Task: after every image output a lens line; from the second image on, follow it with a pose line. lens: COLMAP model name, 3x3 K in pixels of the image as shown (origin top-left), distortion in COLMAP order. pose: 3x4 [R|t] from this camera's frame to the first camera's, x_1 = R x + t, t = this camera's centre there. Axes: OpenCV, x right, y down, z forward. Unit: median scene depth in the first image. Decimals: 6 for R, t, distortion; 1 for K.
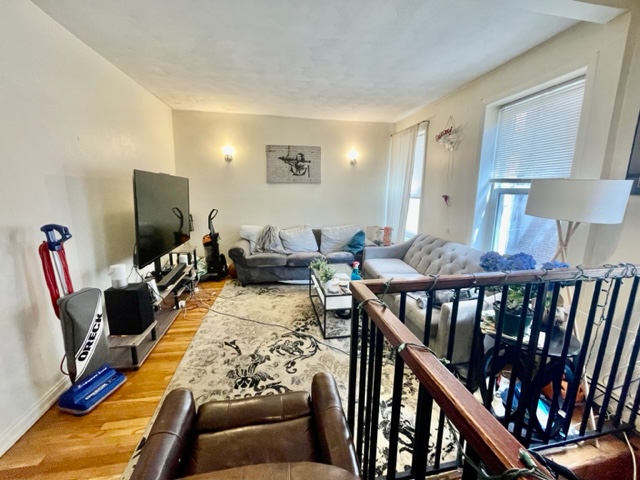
lens RADIAL K [[256.9, 0, 322.1], [0, 256.9, 237.3], [0, 0, 1]] dist [0.001585, 0.000238]
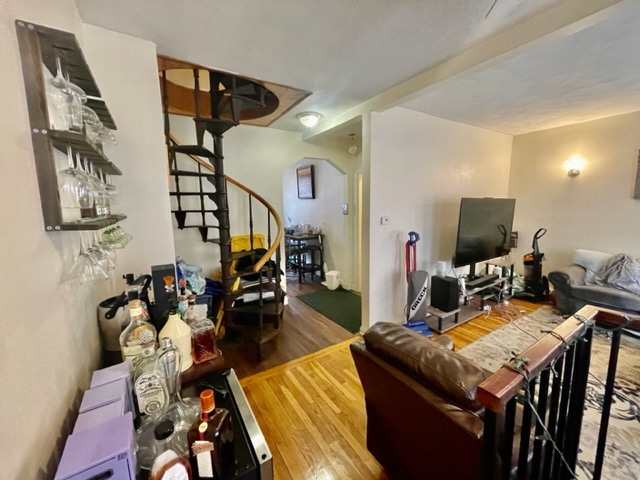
lens RADIAL K [[256.9, 0, 322.3], [0, 256.9, 238.9], [0, 0, 1]] dist [0.001585, 0.000238]
pose [[0.368239, 0.102840, -0.924026, 0.222879], [-0.146094, 0.987917, 0.051730, 0.000380], [0.918181, 0.115945, 0.378814, -0.157042]]
